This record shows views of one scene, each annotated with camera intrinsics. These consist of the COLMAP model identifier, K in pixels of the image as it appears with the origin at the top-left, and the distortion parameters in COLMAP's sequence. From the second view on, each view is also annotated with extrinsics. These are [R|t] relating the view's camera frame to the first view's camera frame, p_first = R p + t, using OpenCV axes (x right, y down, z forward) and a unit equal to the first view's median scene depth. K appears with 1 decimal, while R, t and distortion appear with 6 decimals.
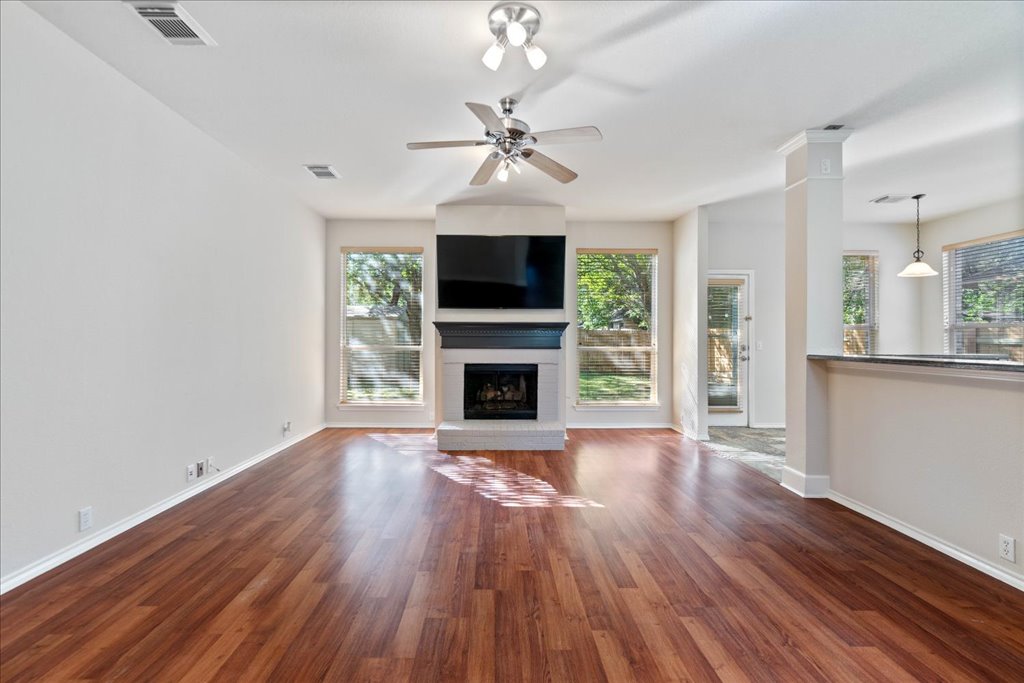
lens RADIAL K [[468.5, 0, 512.0], [0, 468.5, 341.5], [0, 0, 1]] dist [-0.000791, -0.000075]
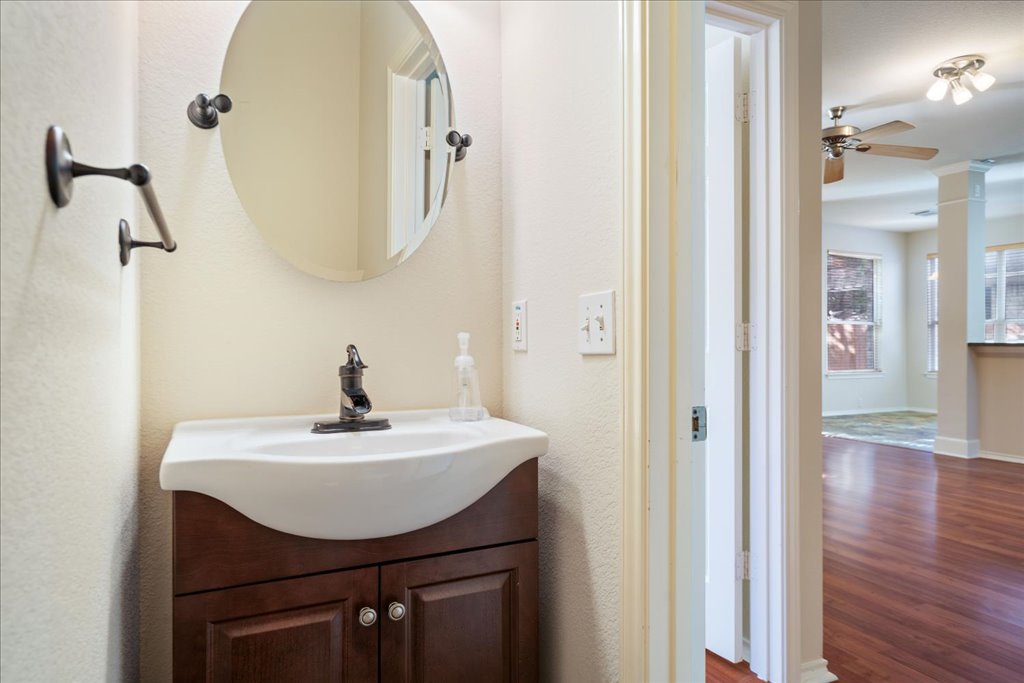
lens RADIAL K [[620.7, 0, 510.6], [0, 620.7, 344.8], [0, 0, 1]] dist [0.001490, 0.001003]
pose [[0.916101, -0.007135, 0.400884, -1.108705], [0.007471, 0.999972, 0.000725, 0.024547], [-0.400877, 0.002330, 0.916129, -0.013466]]
